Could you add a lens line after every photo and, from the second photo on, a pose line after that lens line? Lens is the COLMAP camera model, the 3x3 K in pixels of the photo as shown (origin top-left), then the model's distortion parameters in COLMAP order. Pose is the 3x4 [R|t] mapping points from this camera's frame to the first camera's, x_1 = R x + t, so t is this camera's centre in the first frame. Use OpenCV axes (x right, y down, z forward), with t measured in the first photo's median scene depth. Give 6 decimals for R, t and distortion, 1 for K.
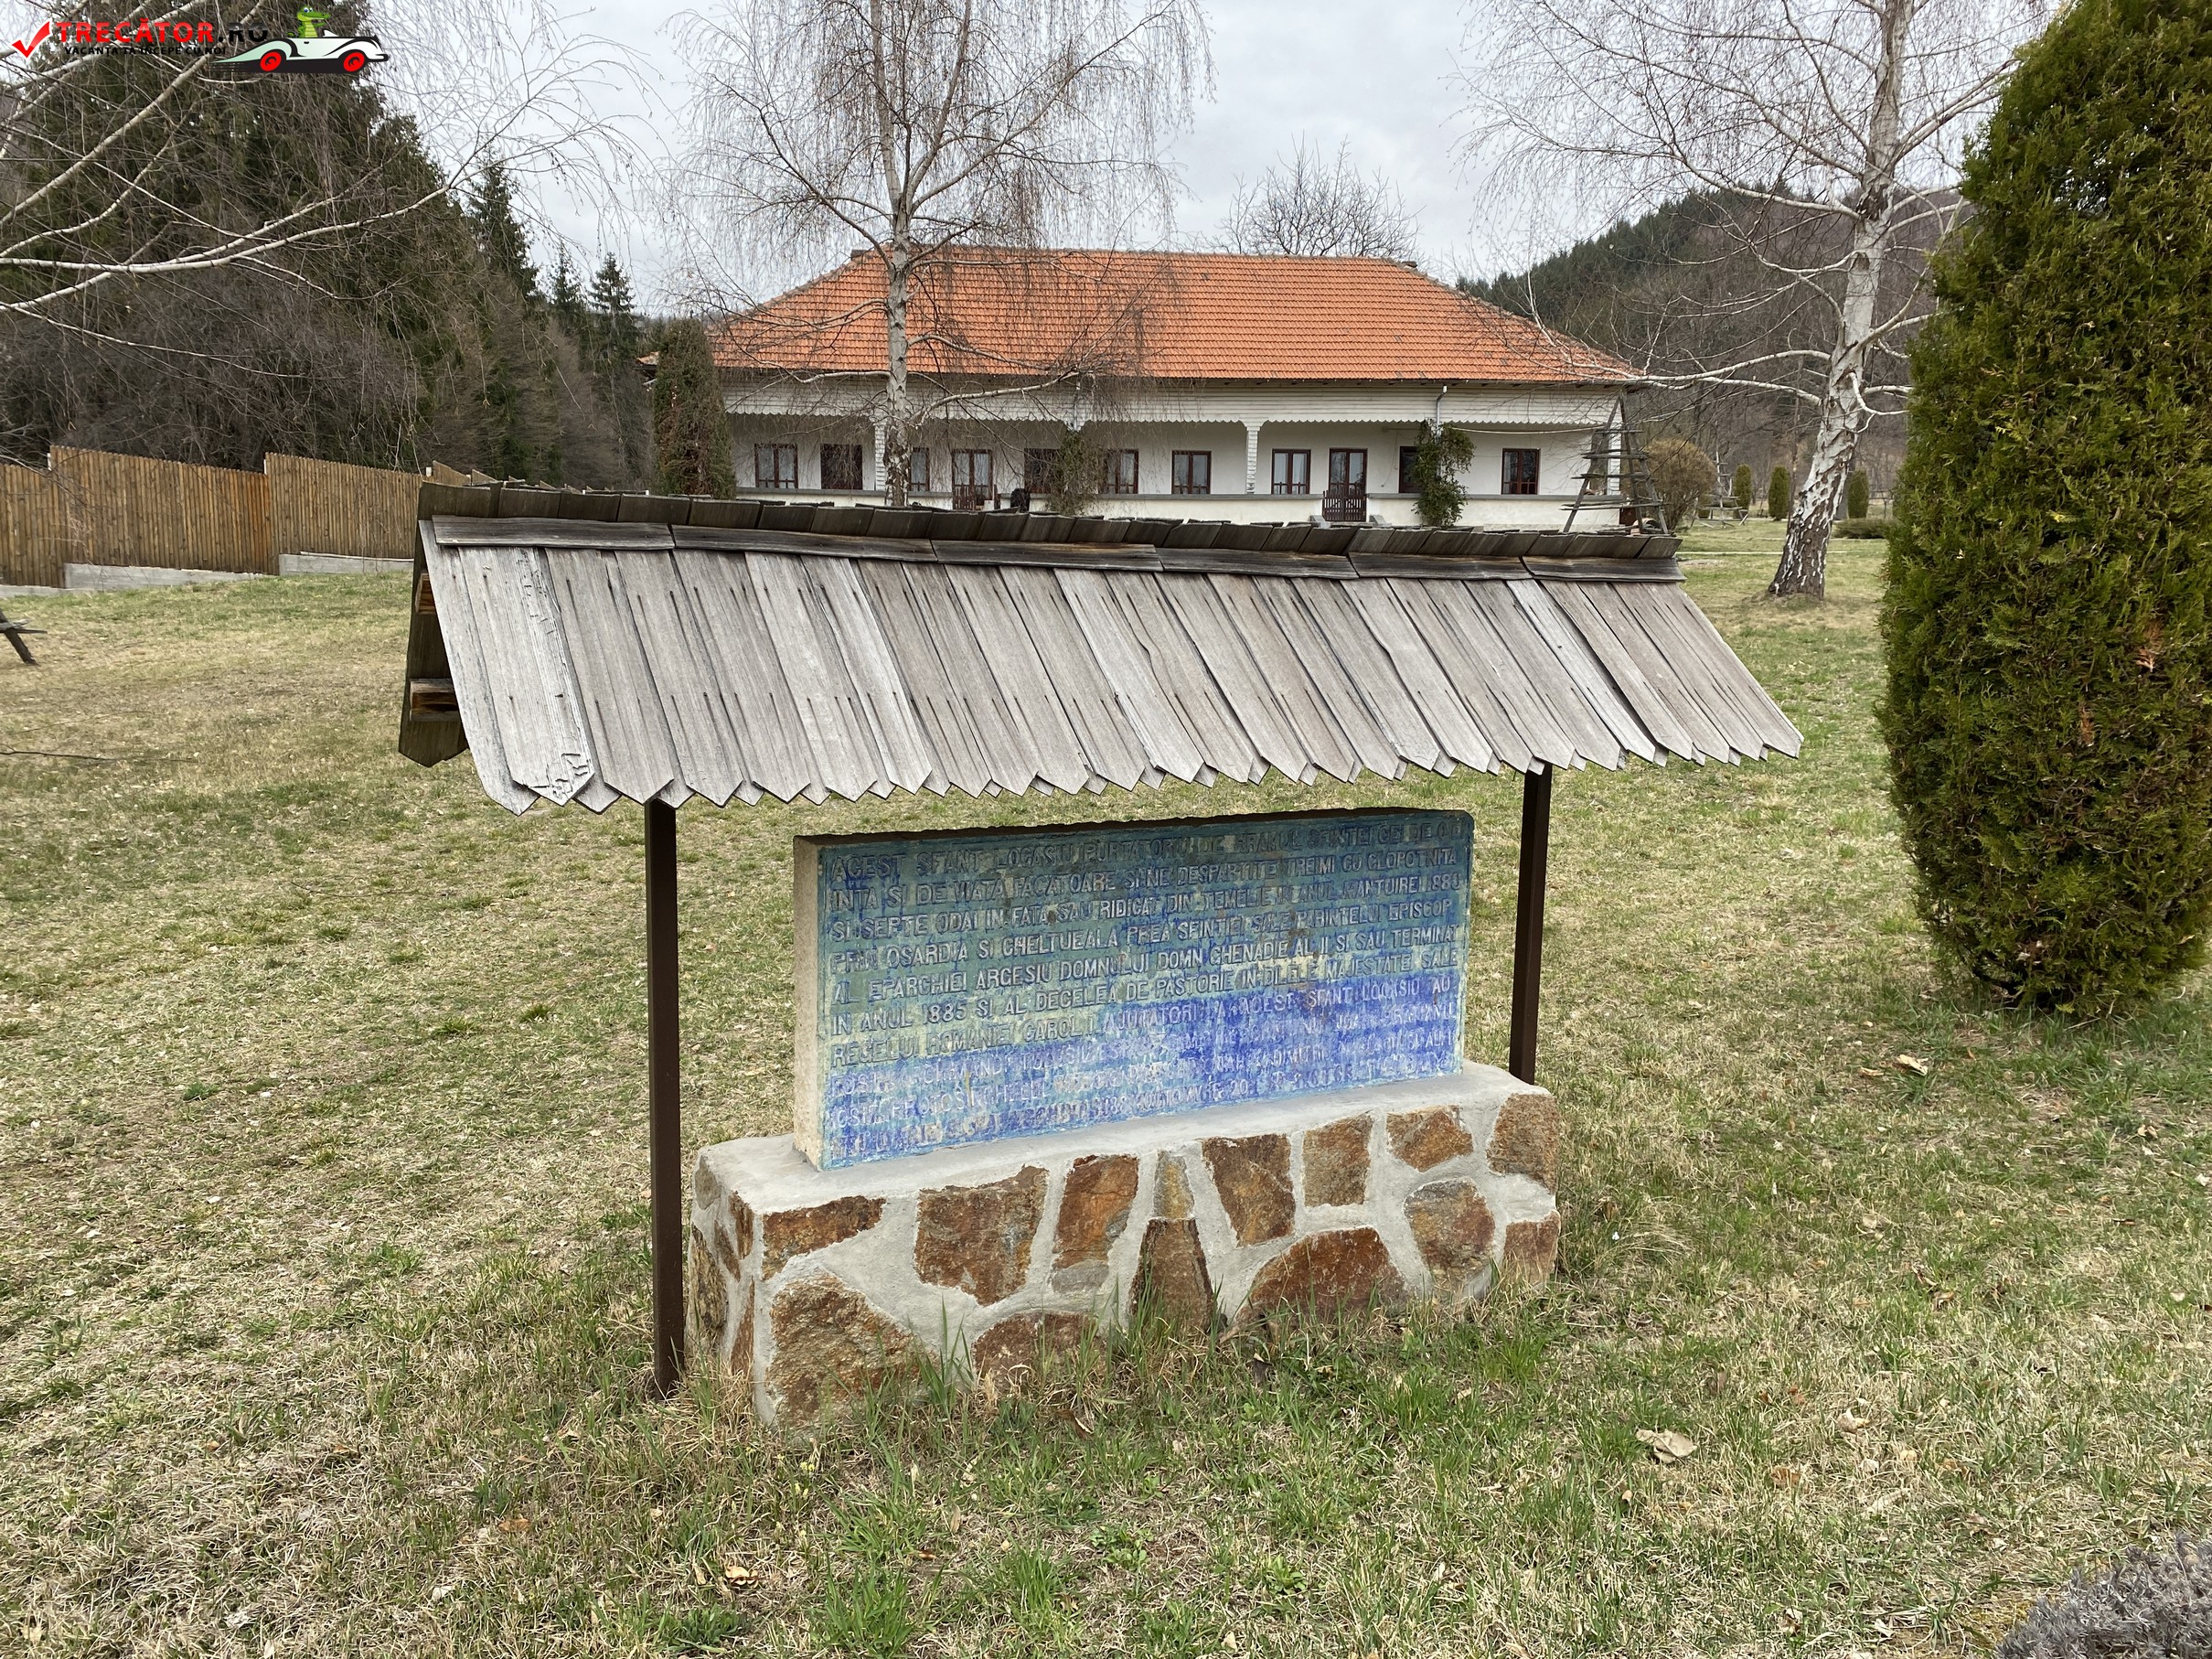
lens RADIAL K [[1694.0, 0, 1103.5], [0, 1694.0, 837.4], [0, 0, 1]] dist [0.079628, -0.009878]
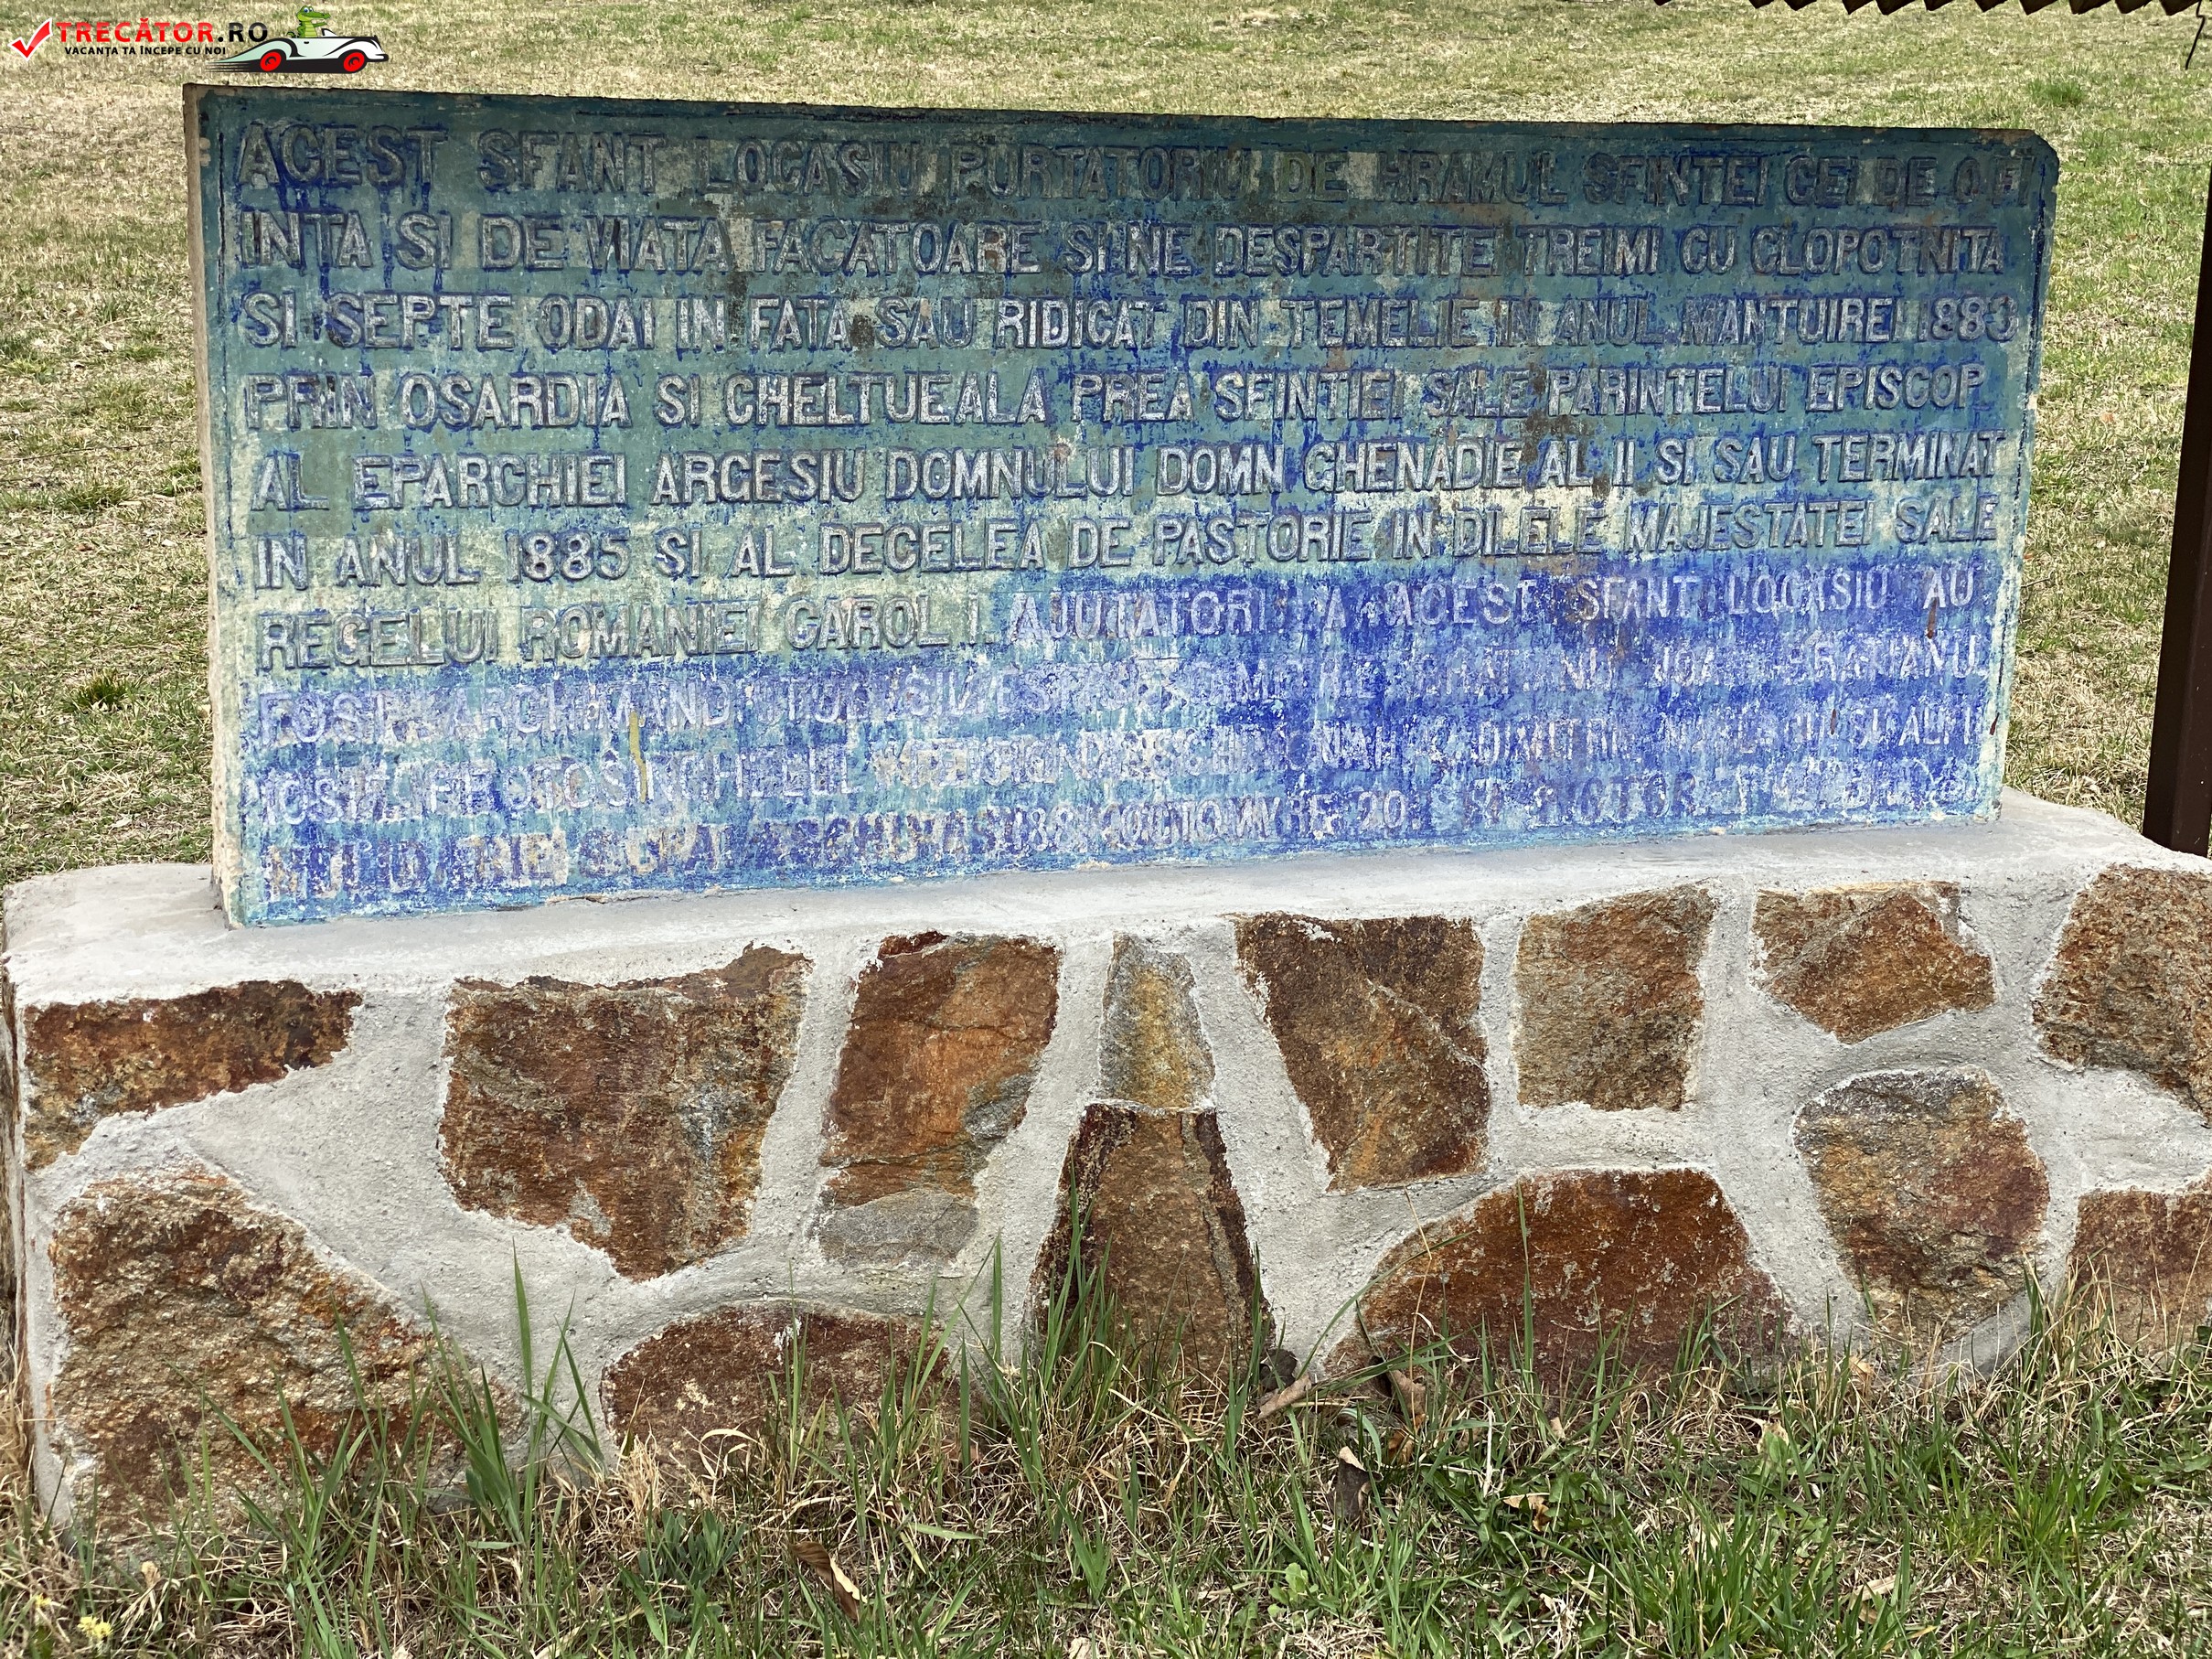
lens RADIAL K [[3374.1, 0, 1108.0], [0, 3374.1, 827.6], [0, 0, 1]] dist [0.116243, 0.000000]
pose [[0.988168, 0.039172, -0.148289, 0.145595], [-0.026105, 0.995684, 0.089064, 0.089417], [0.151138, -0.084139, 0.984925, 0.226485]]
